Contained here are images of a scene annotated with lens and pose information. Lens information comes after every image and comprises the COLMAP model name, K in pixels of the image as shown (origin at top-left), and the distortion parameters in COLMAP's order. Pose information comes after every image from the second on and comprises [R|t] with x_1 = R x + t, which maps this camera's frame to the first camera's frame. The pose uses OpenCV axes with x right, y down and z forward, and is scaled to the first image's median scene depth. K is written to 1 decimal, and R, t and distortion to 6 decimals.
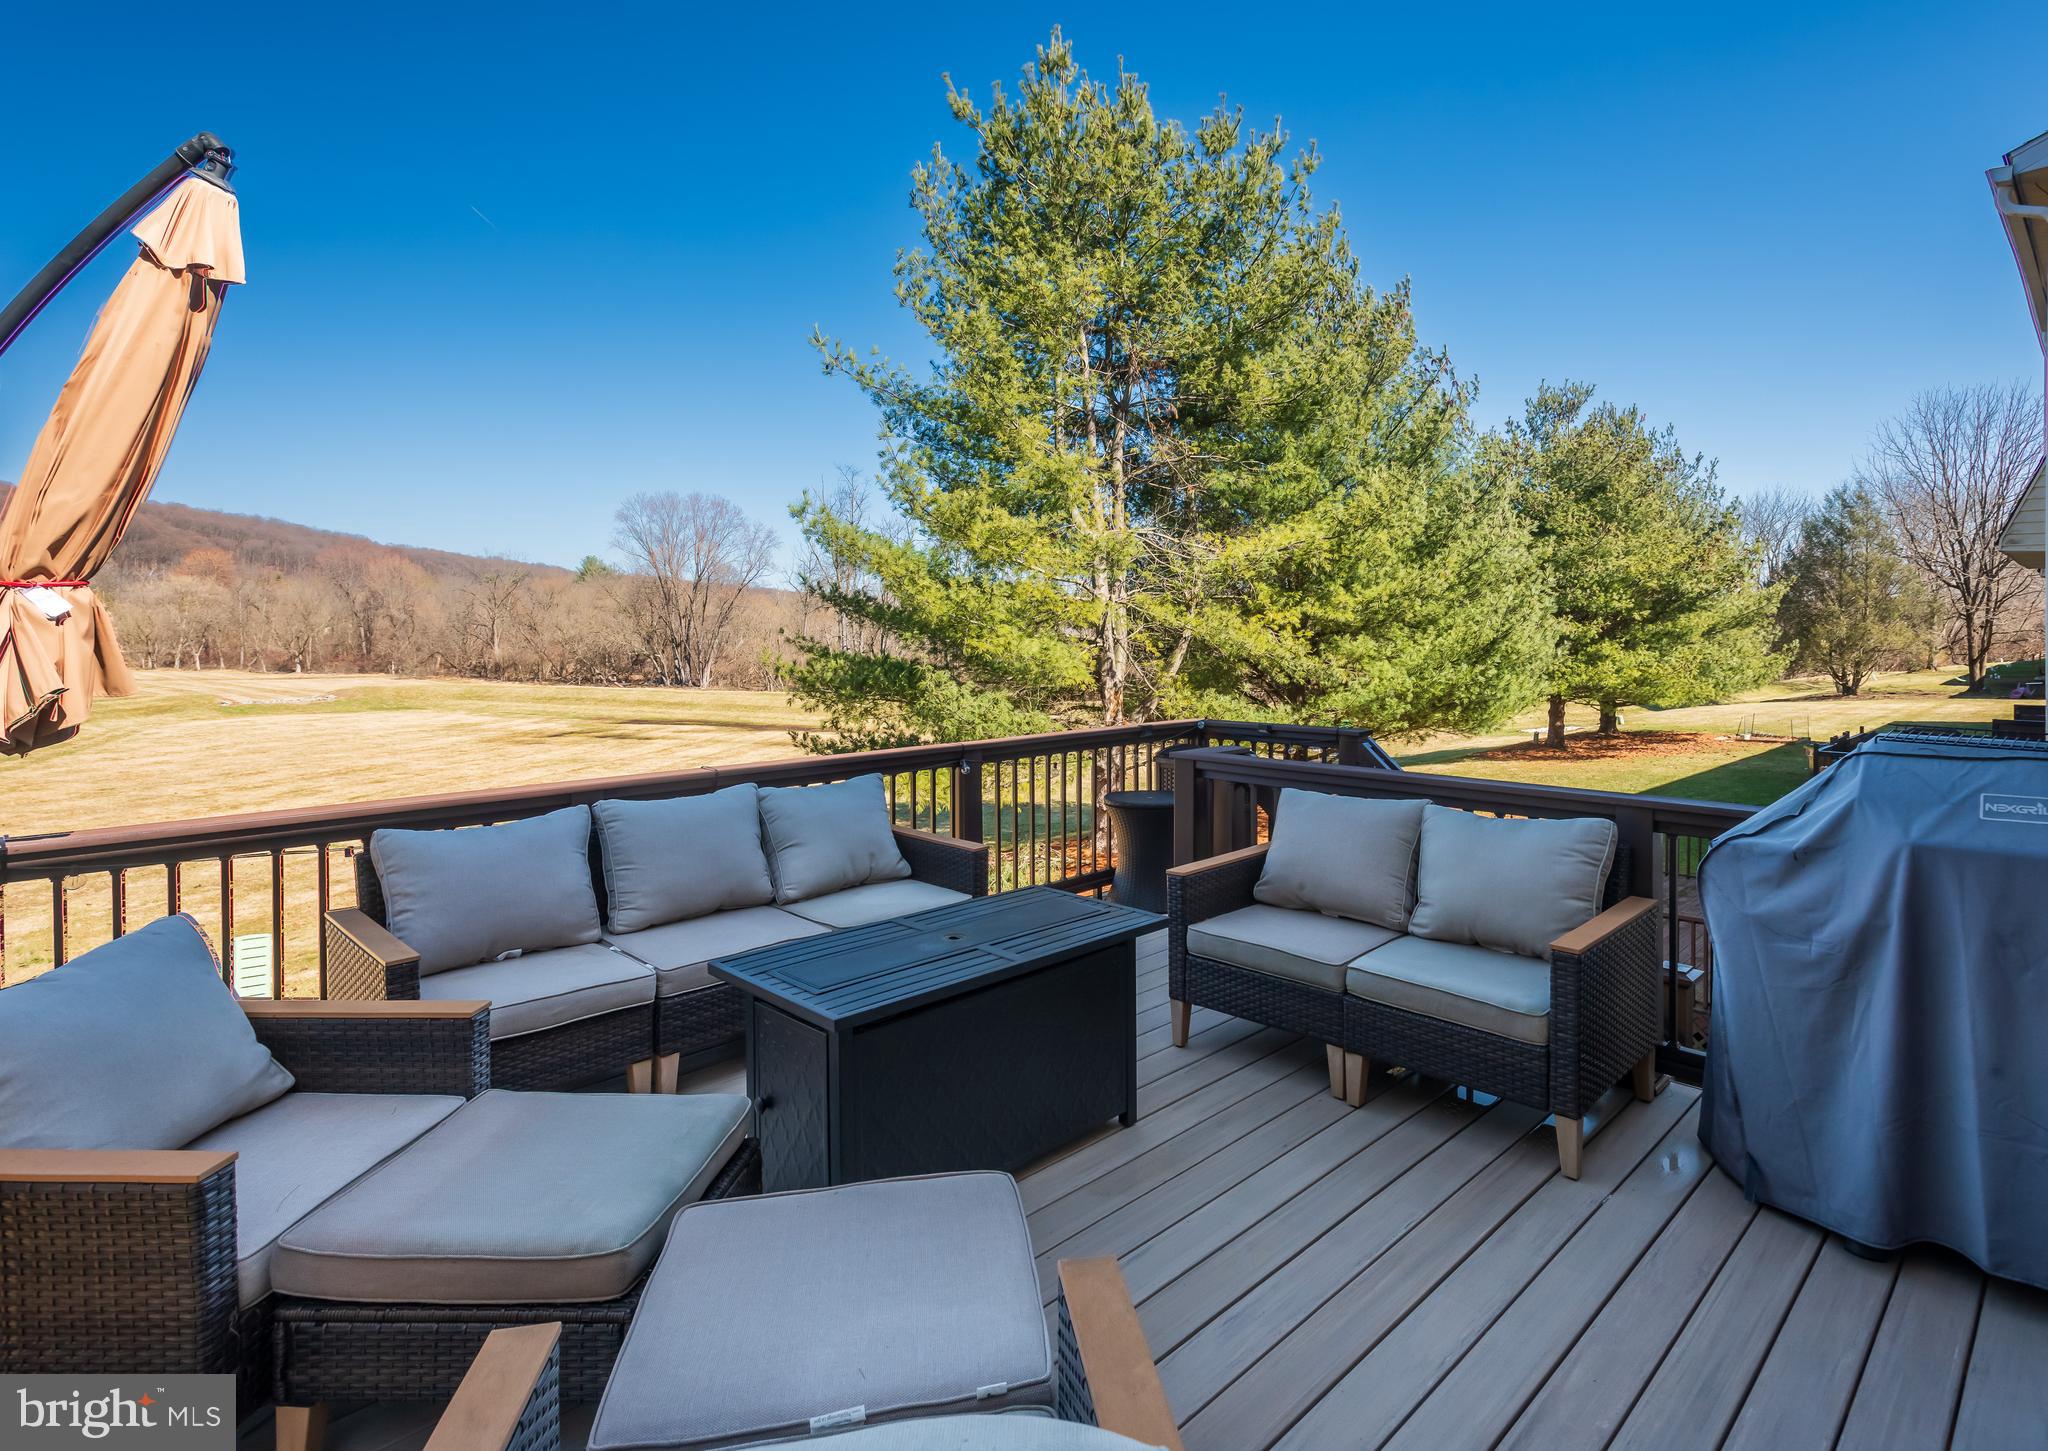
lens RADIAL K [[1082.8, 0, 1091.2], [0, 1082.8, 628.8], [0, 0, 1]] dist [0.004704, 0.001122]
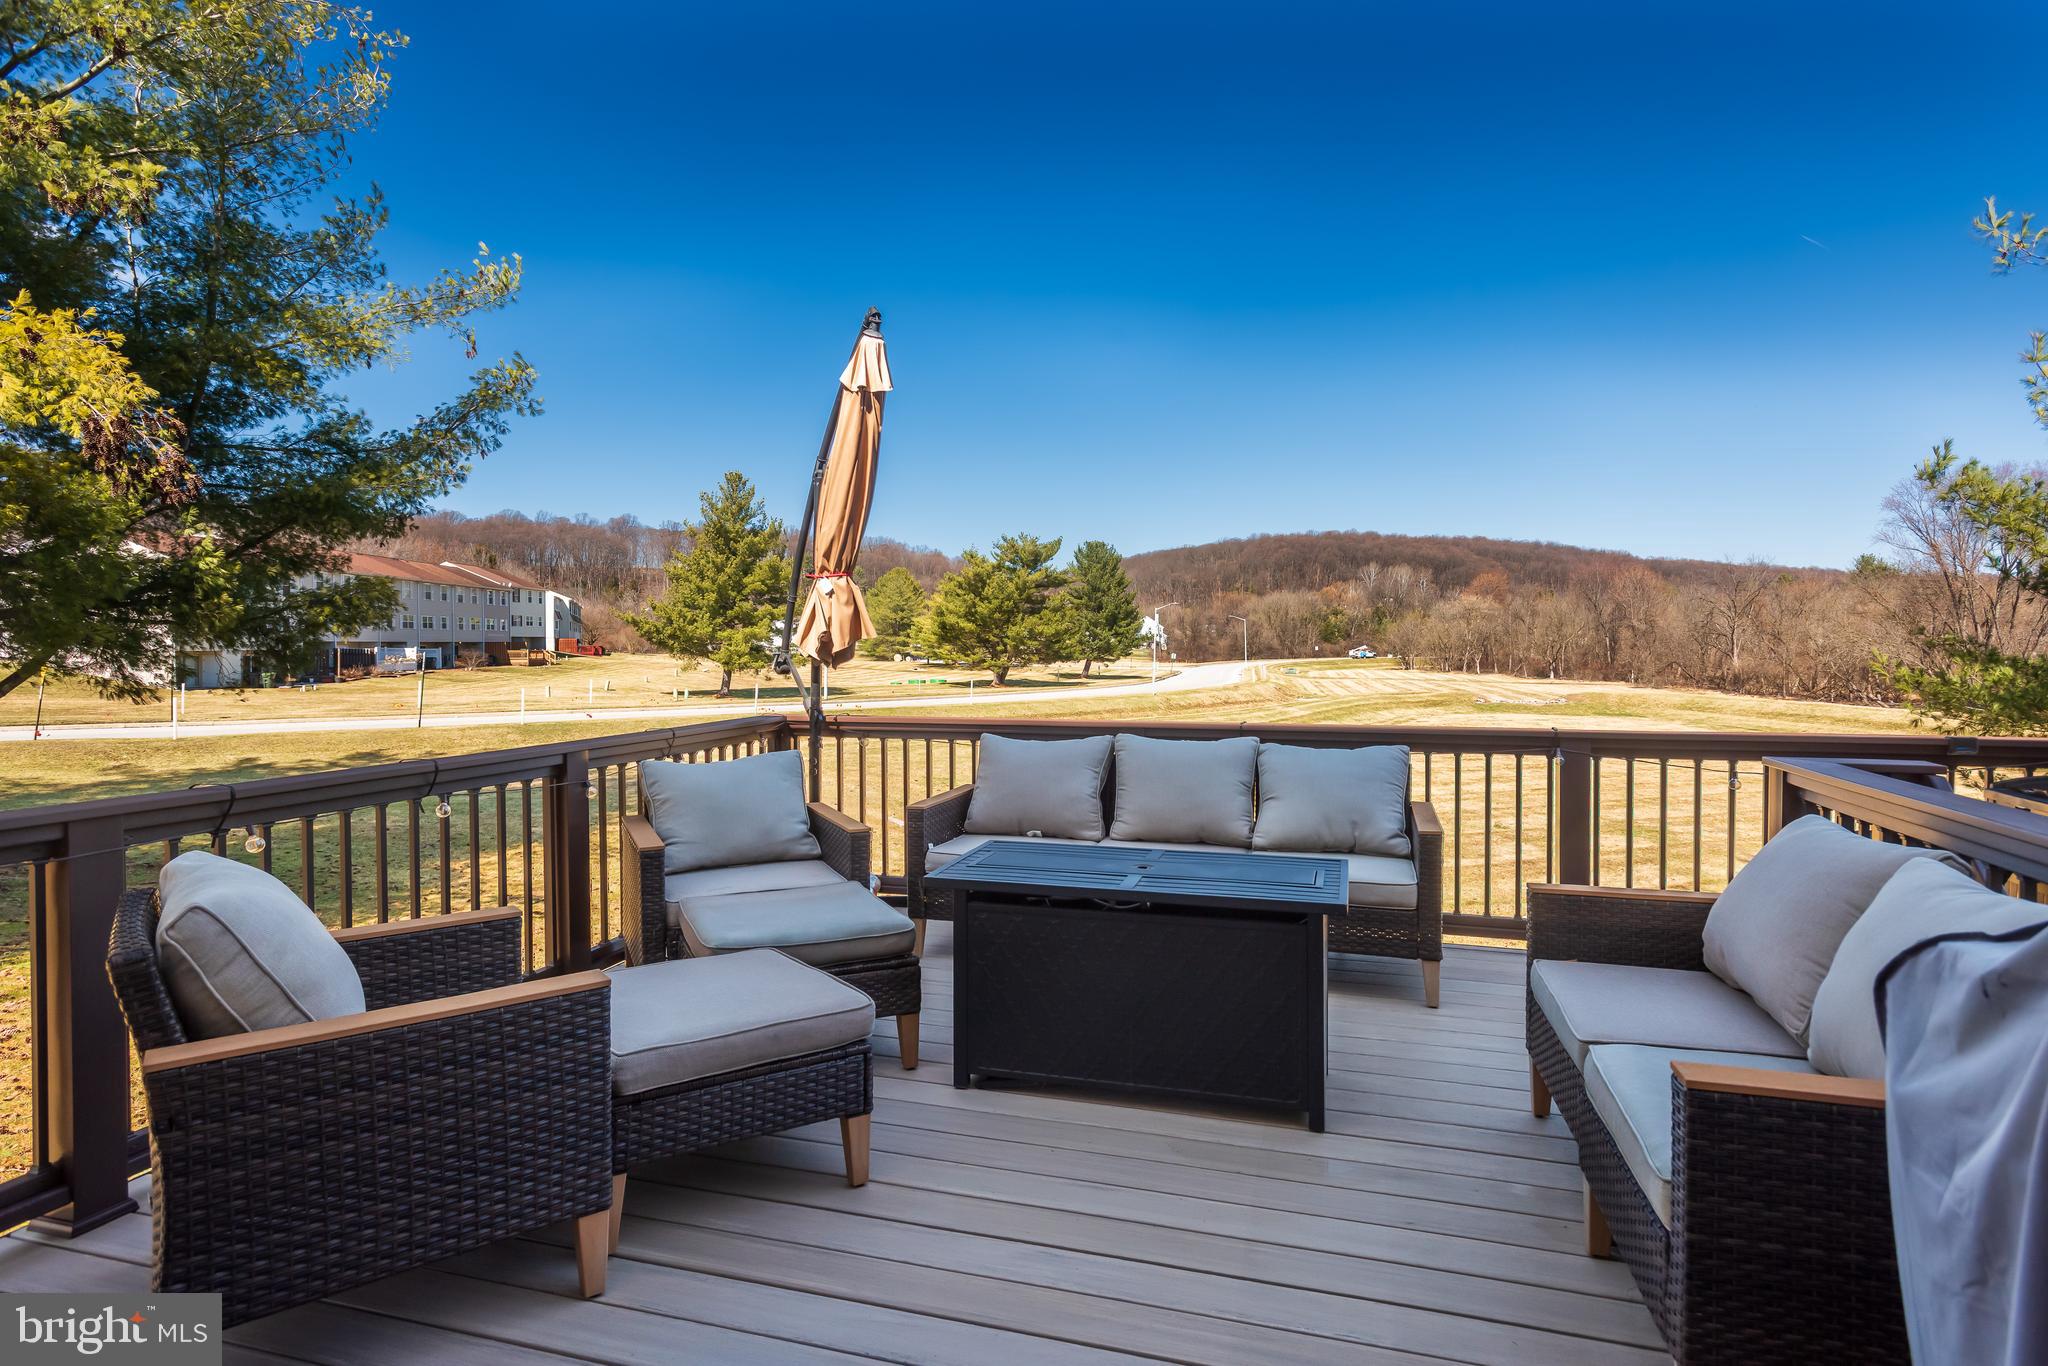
lens RADIAL K [[1084.6, 0, 1009.8], [0, 1084.6, 672.6], [0, 0, 1]] dist [0.005158, -0.002873]
pose [[0.443574, 0.026629, -0.895842, 0.542784], [-0.000209, 0.999562, 0.029609, 0.043520], [0.896238, -0.012946, 0.443385, 0.286315]]
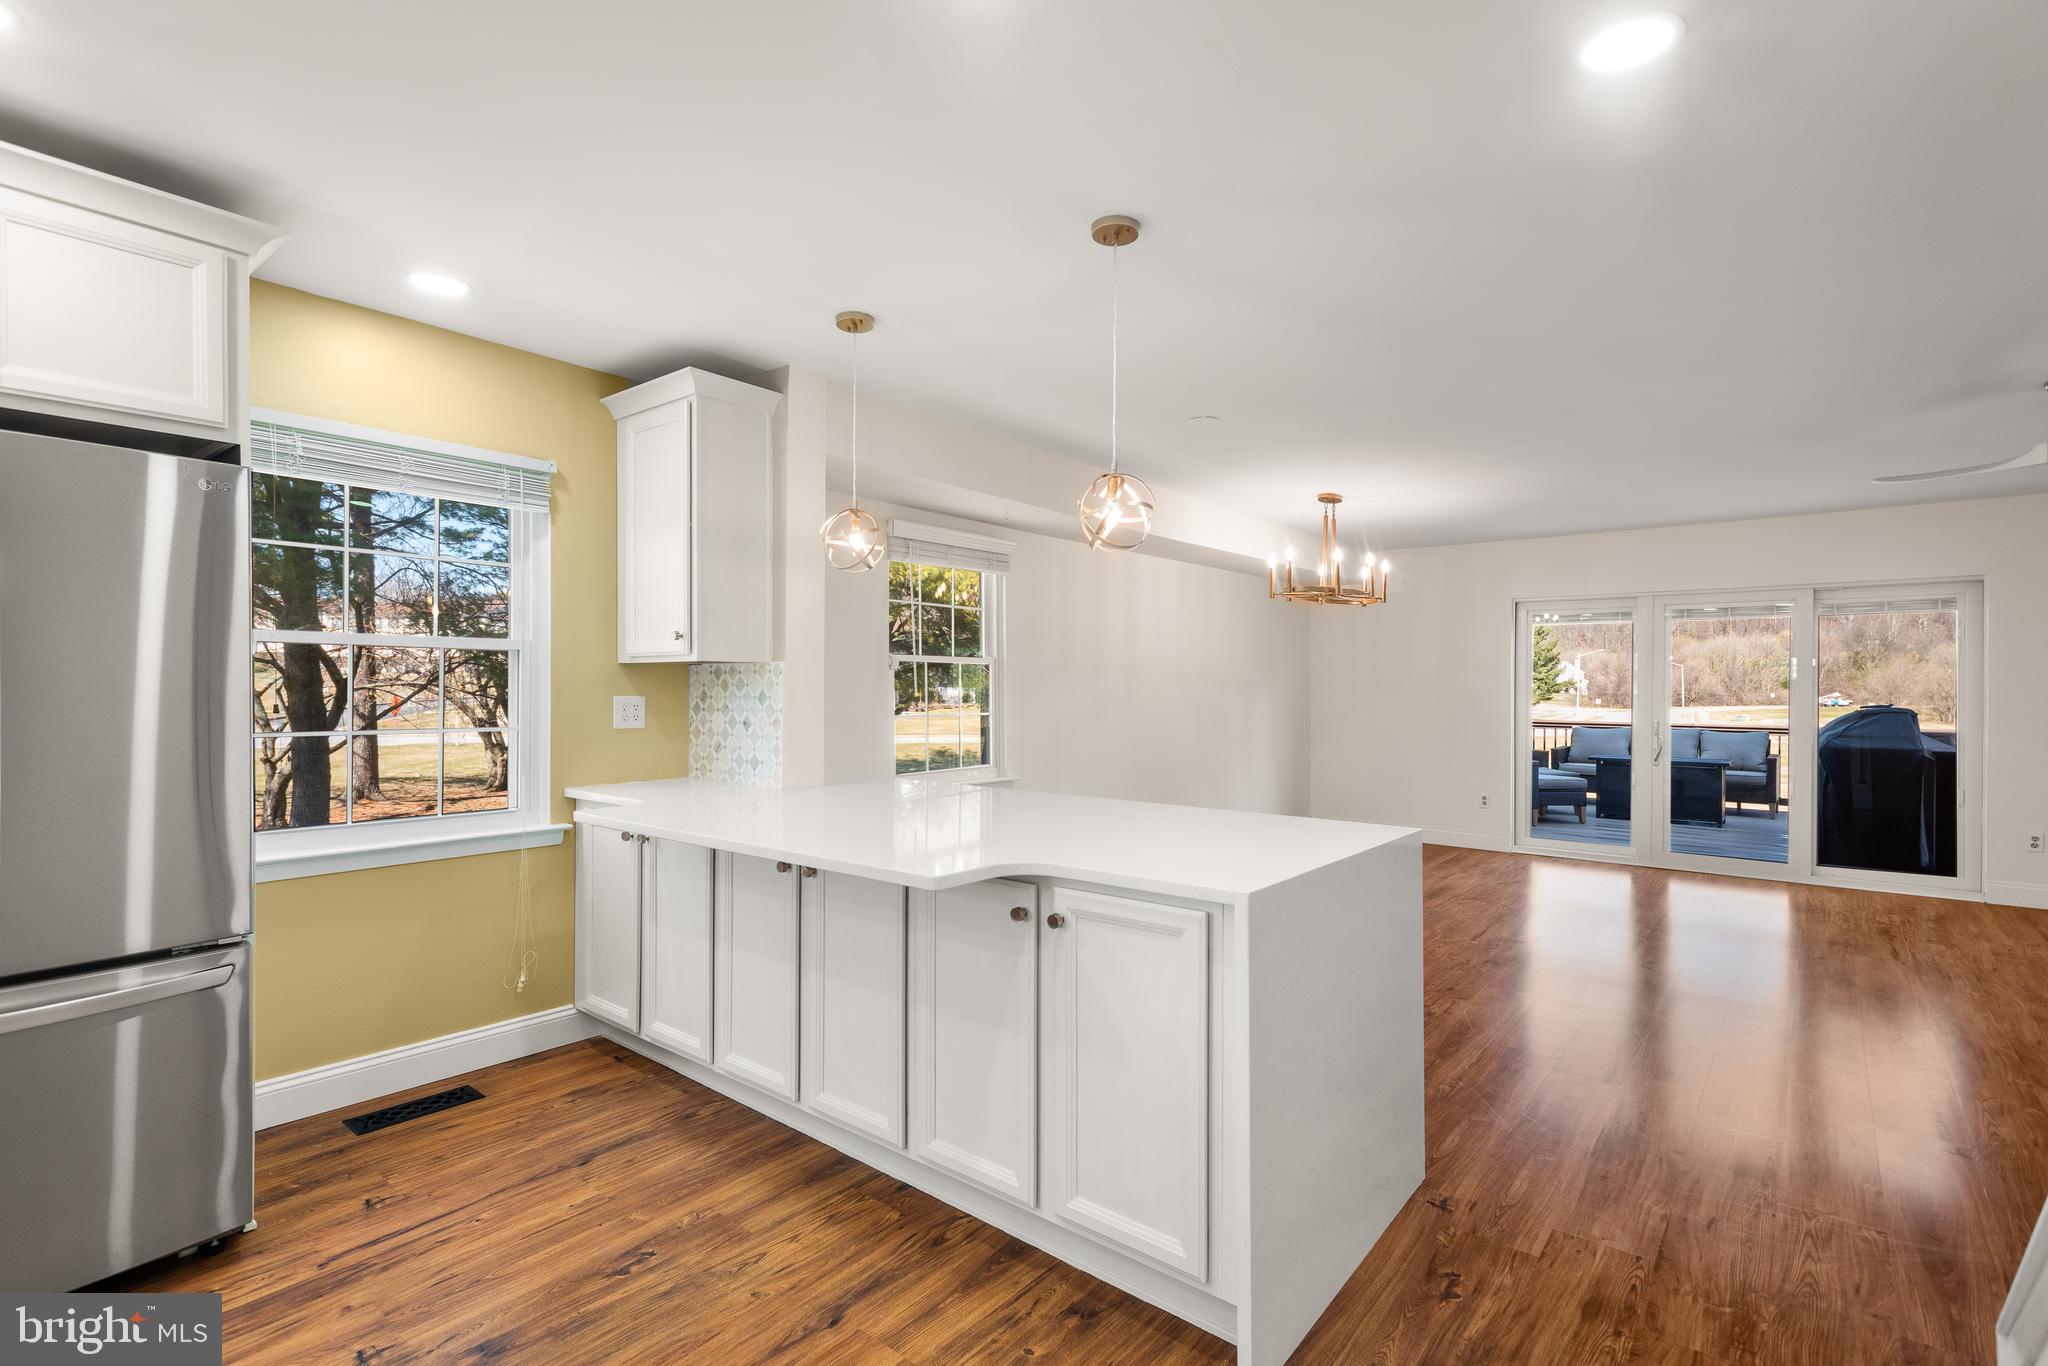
lens RADIAL K [[985.1, 0, 1017.8], [0, 985.1, 680.2], [0, 0, 1]] dist [0.027017, -0.007058]
pose [[0.085137, -0.001431, -0.996368, 2.135770], [-0.006387, 0.999978, -0.001982, 0.031302], [0.996349, 0.006532, 0.085126, -1.020121]]
